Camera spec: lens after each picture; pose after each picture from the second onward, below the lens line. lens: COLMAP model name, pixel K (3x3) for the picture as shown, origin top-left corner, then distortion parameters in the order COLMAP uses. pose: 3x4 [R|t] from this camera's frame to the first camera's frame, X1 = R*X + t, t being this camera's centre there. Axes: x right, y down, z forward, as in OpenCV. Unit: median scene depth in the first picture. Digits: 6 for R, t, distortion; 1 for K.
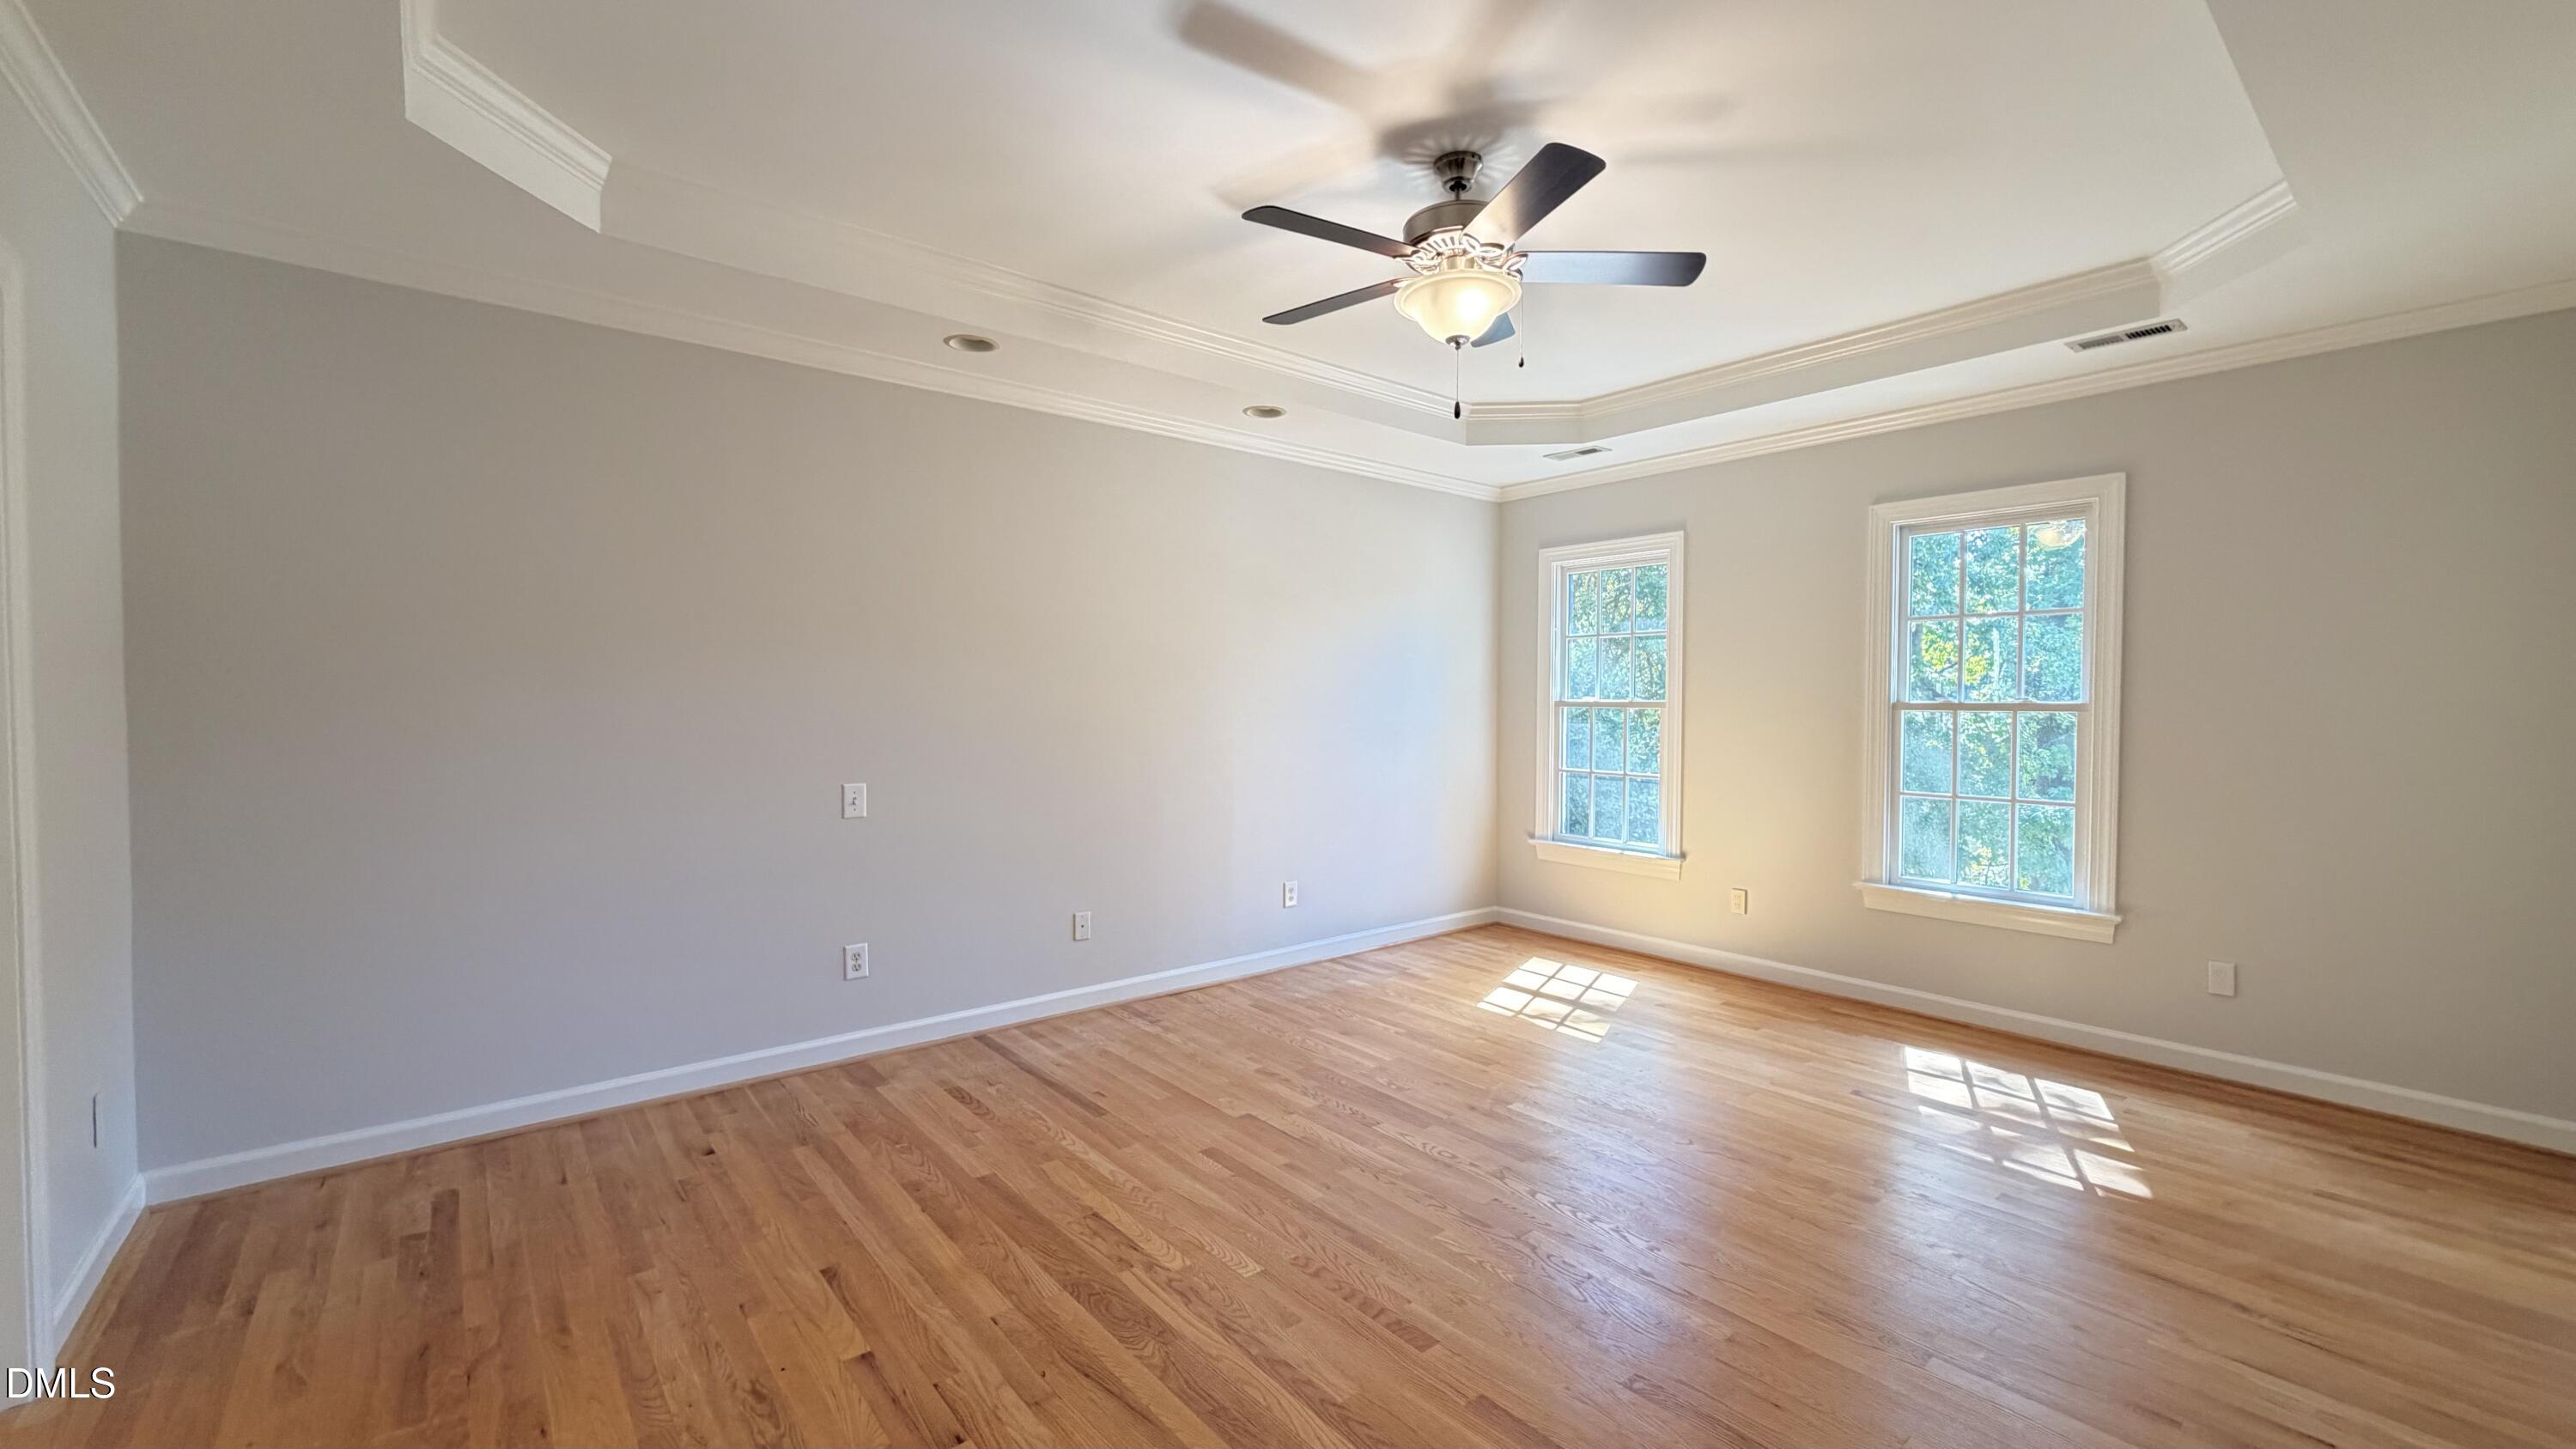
lens RADIAL K [[1026.9, 0, 1299.9], [0, 1026.9, 718.0], [0, 0, 1]] dist [-0.001379, 0.000073]
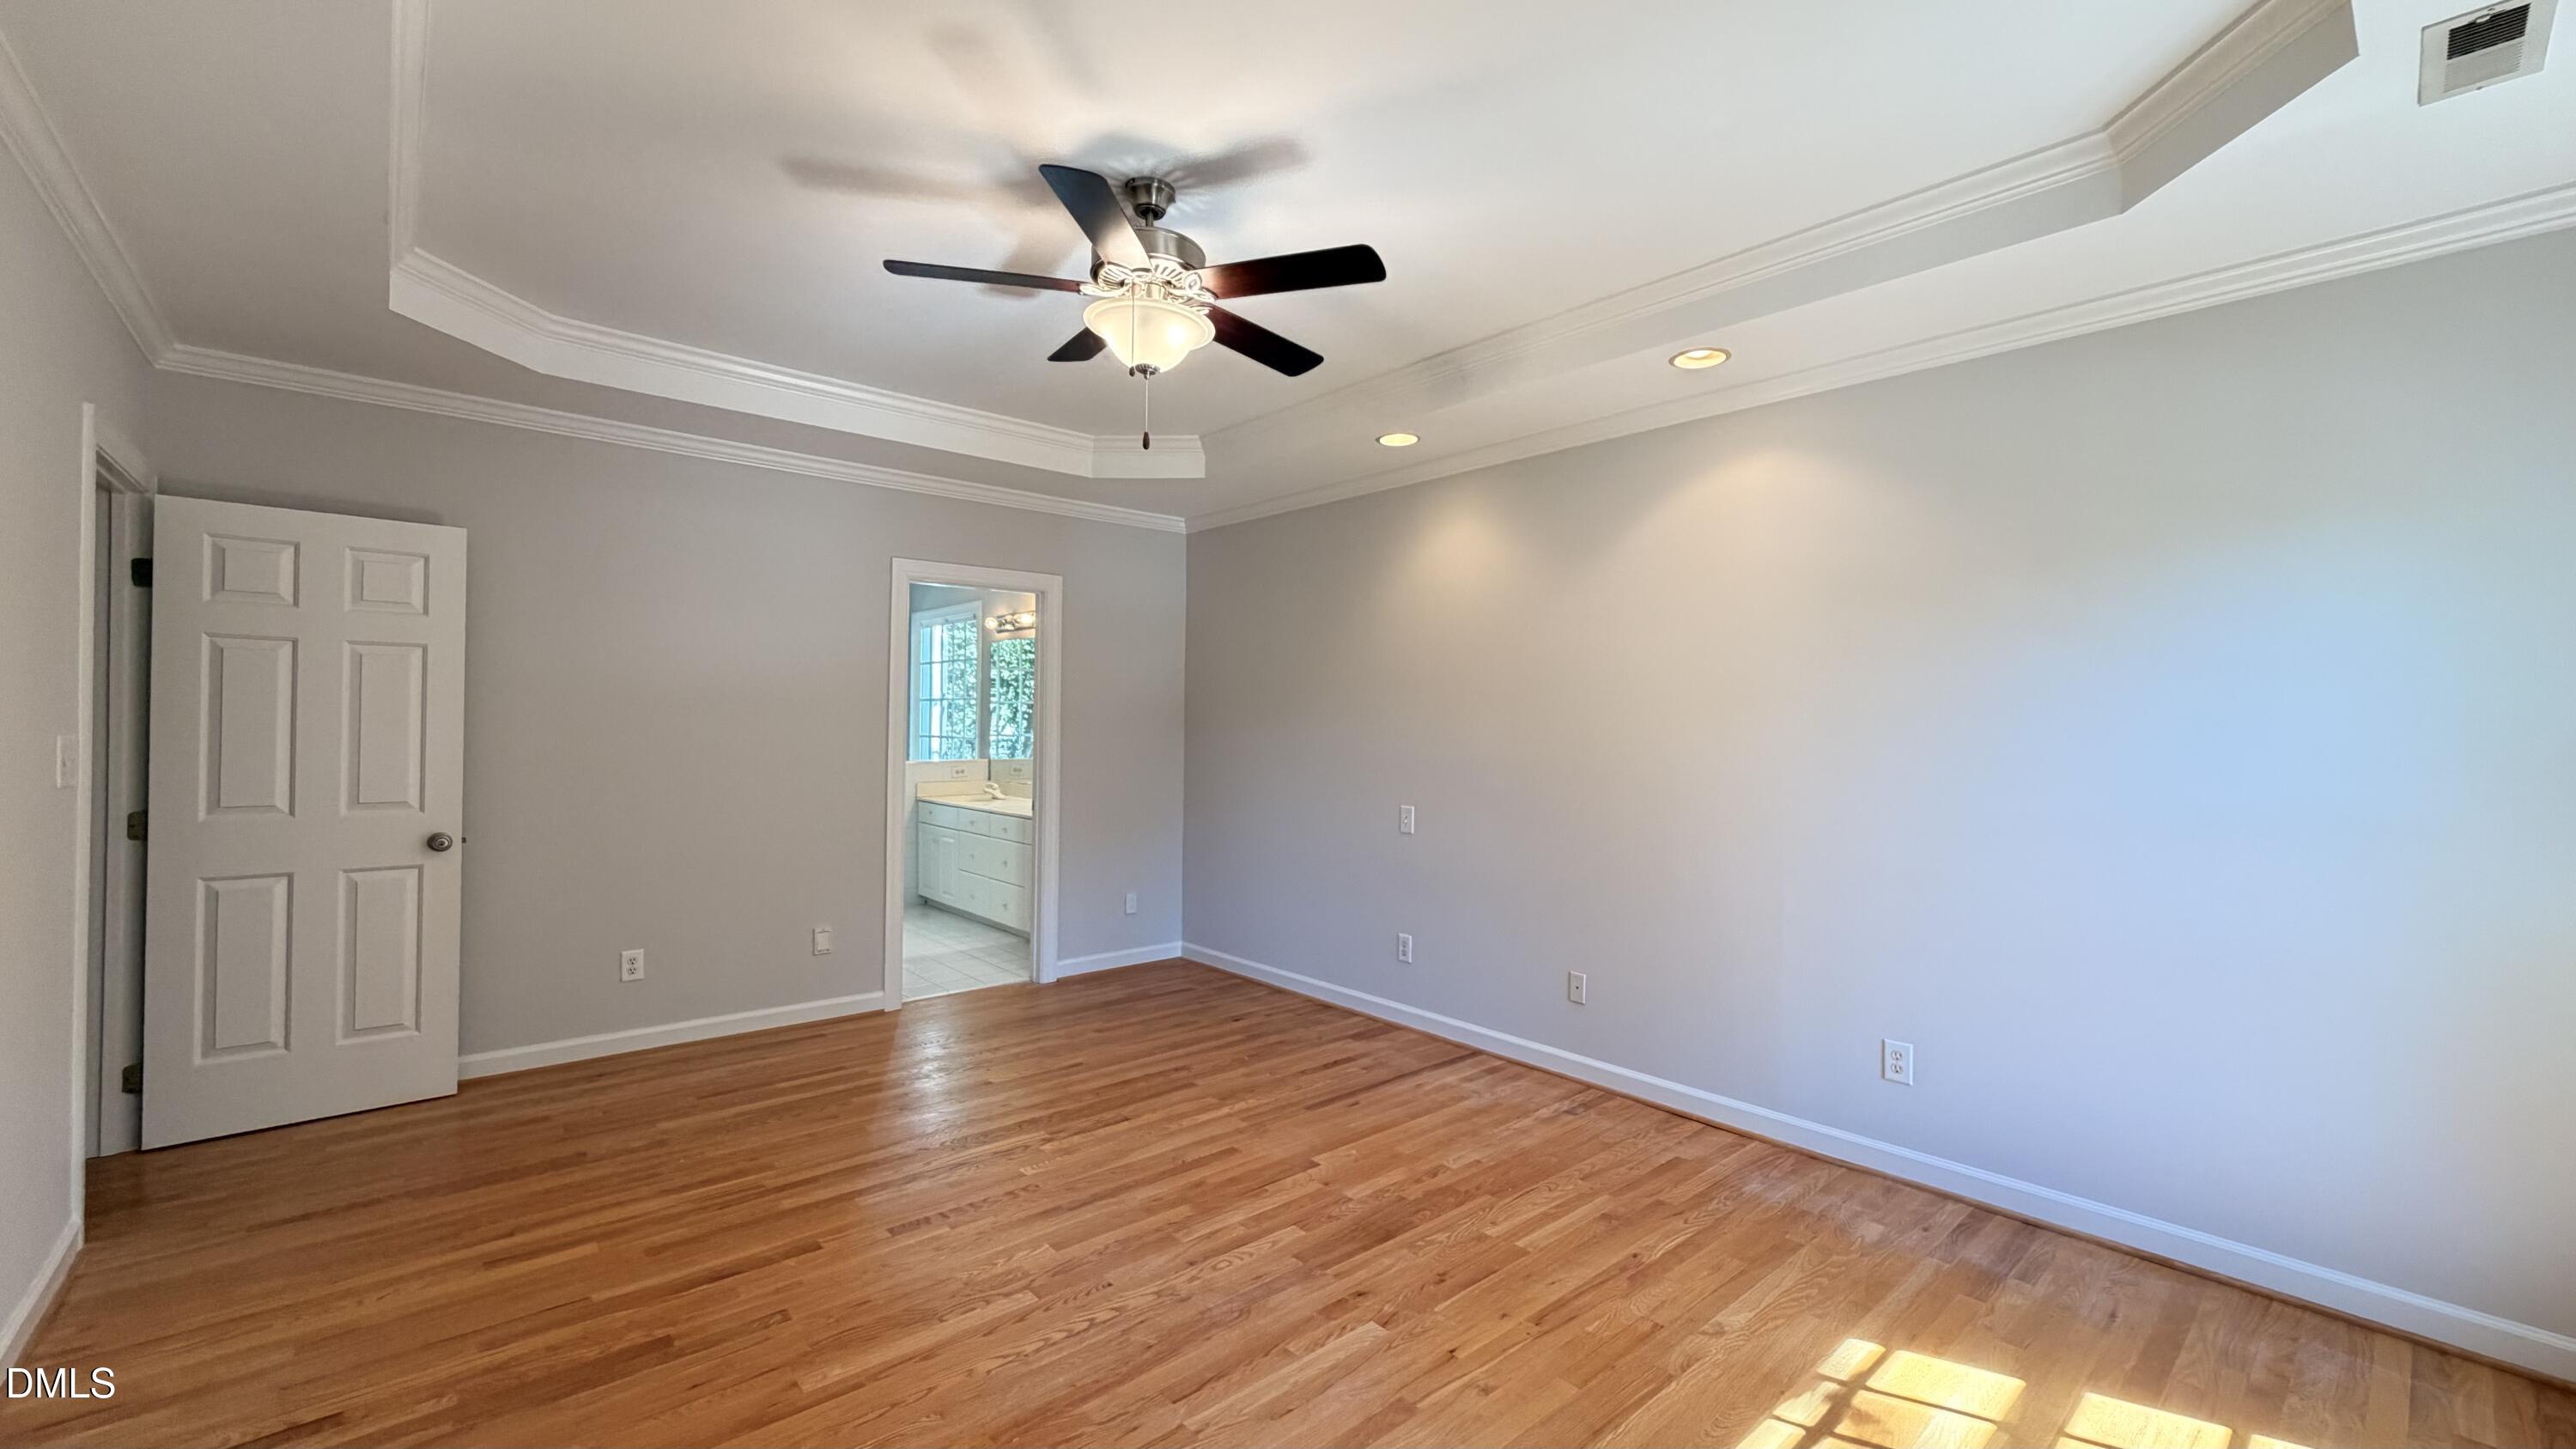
lens RADIAL K [[1026.9, 0, 1287.4], [0, 1026.9, 718.6], [0, 0, 1]] dist [-0.001379, 0.000073]
pose [[0.026592, -0.006545, -0.999625, 0.844837], [-0.030387, 0.999511, -0.007352, -0.030244], [0.999184, 0.030571, 0.026381, 0.840340]]
